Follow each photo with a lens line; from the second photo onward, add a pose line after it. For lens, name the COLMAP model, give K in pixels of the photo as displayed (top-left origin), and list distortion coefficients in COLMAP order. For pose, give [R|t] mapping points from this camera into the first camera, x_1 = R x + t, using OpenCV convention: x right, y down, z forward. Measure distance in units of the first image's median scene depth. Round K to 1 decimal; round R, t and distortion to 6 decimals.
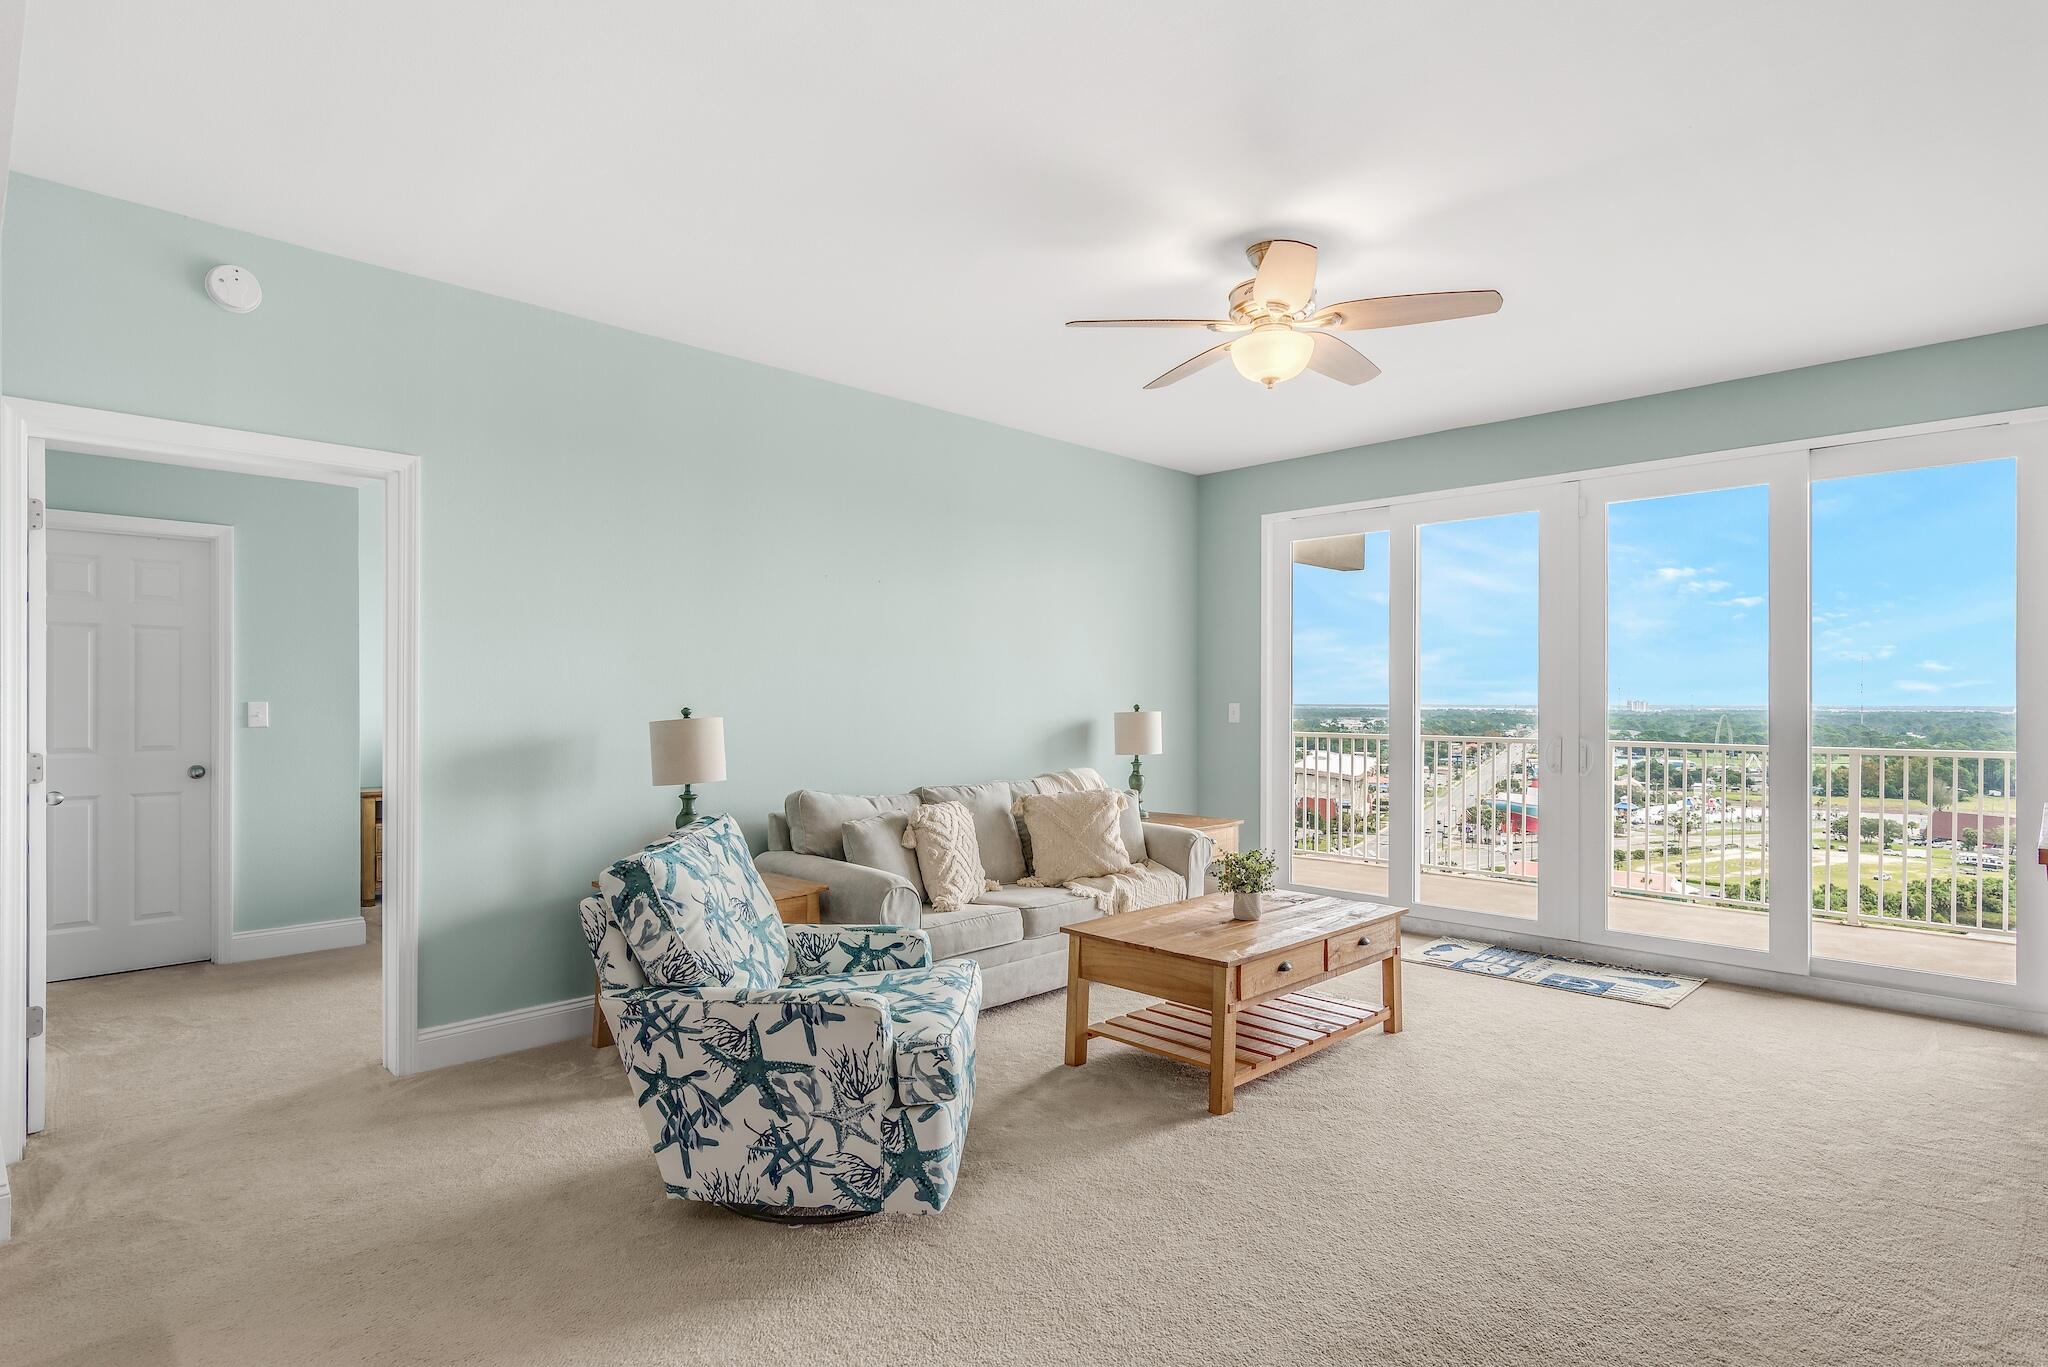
lens RADIAL K [[1067.0, 0, 1027.9], [0, 1067.0, 701.1], [0, 0, 1]] dist [0.001593, 0.000405]
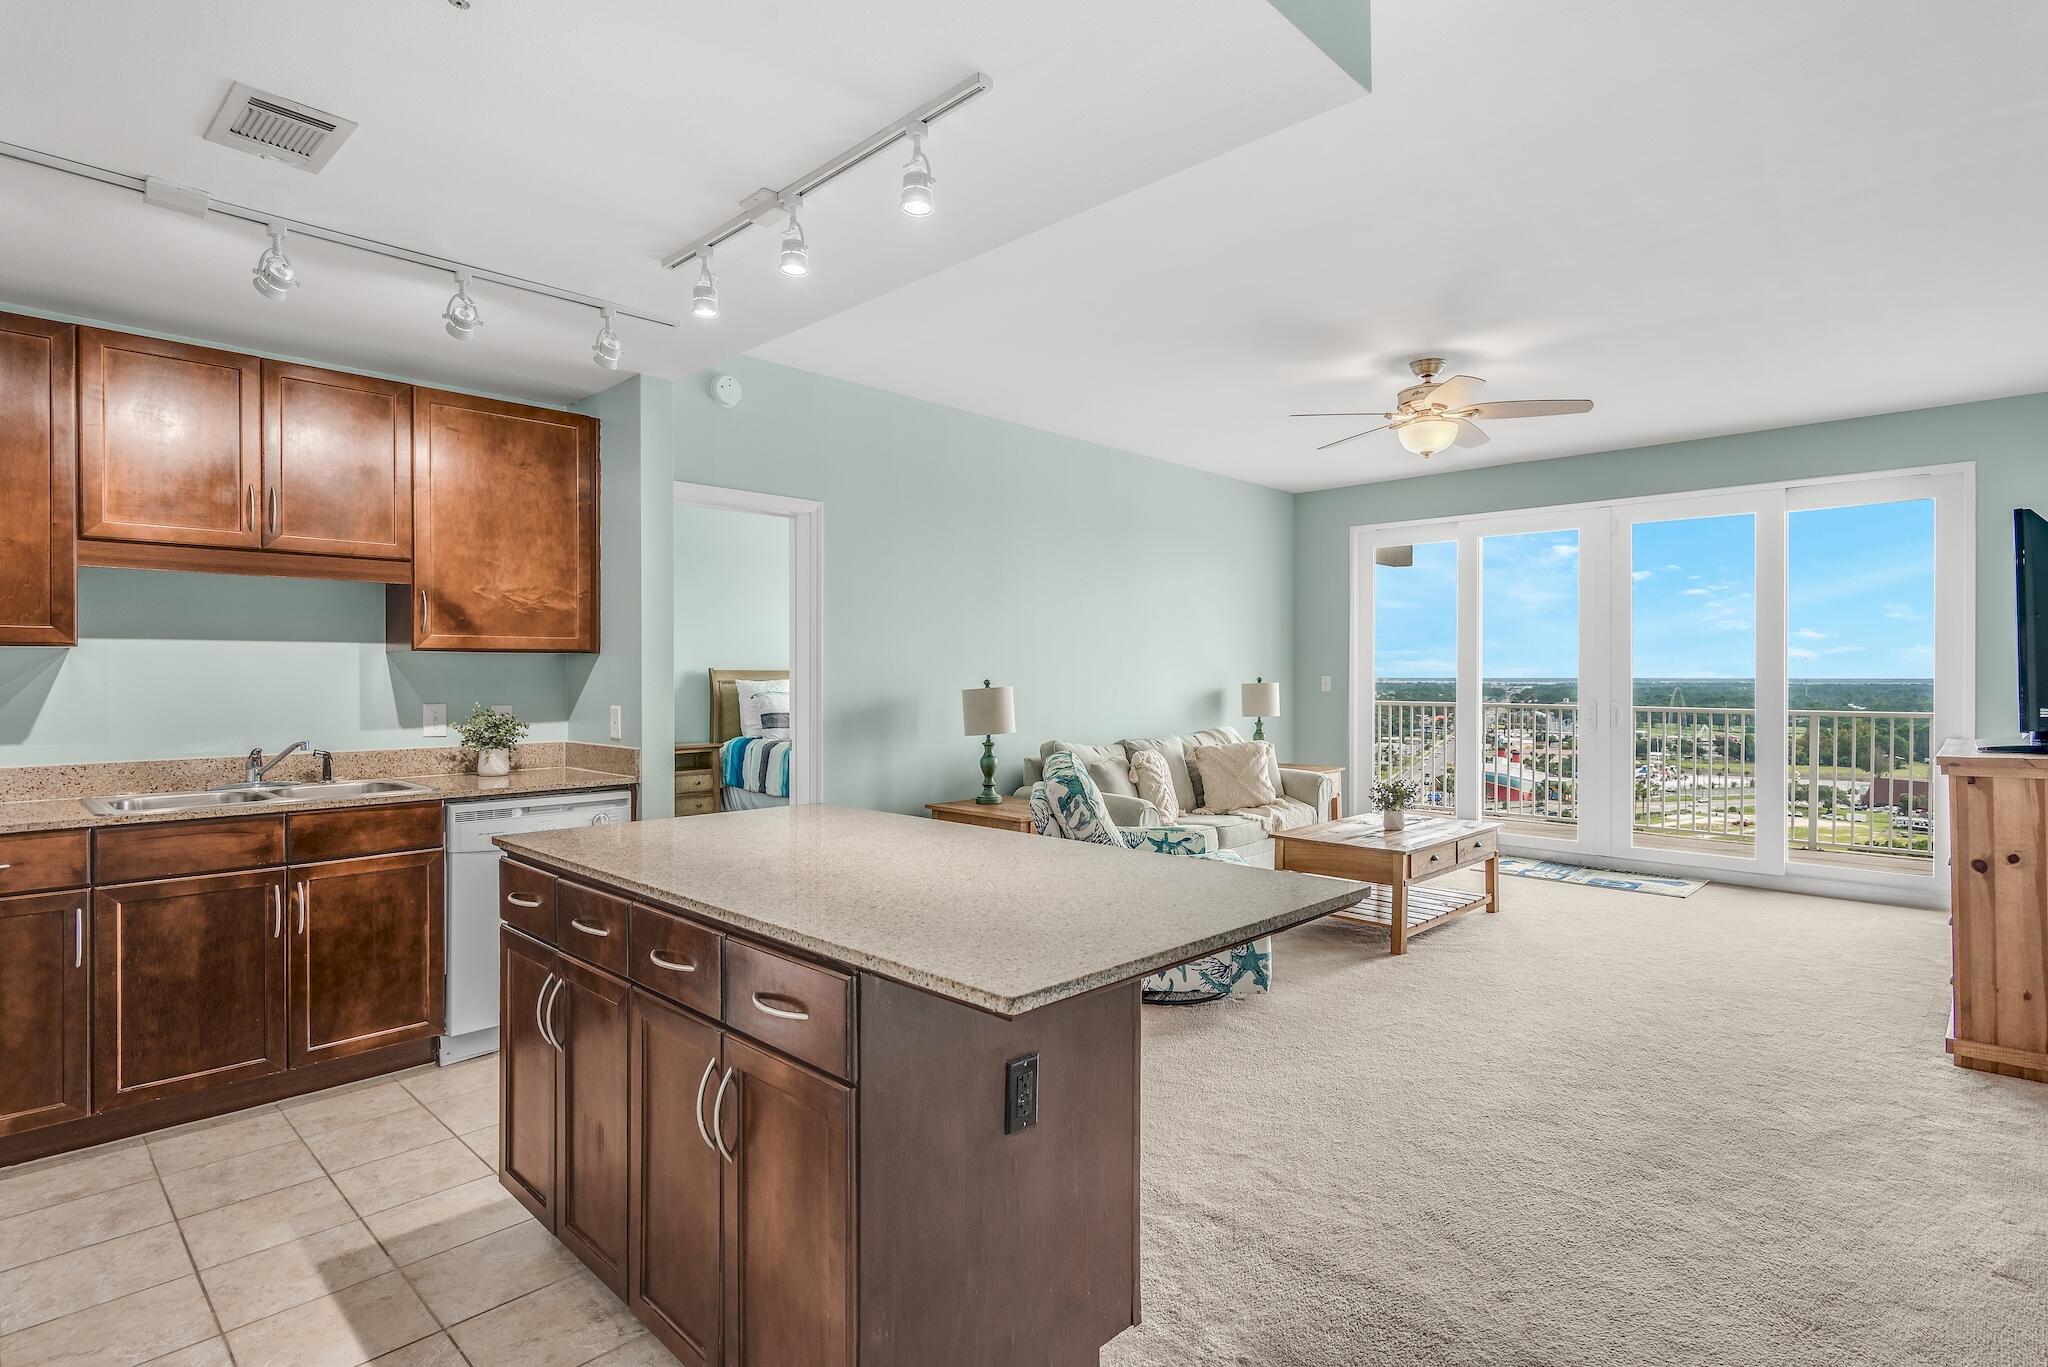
lens RADIAL K [[1028.9, 0, 1035.5], [0, 1028.9, 678.7], [0, 0, 1]] dist [0.002069, 0.000249]
pose [[0.999783, -0.001683, 0.020751, -0.230466], [0.001624, 0.999995, 0.002839, 0.001084], [-0.020756, -0.002805, 0.999781, -0.268416]]
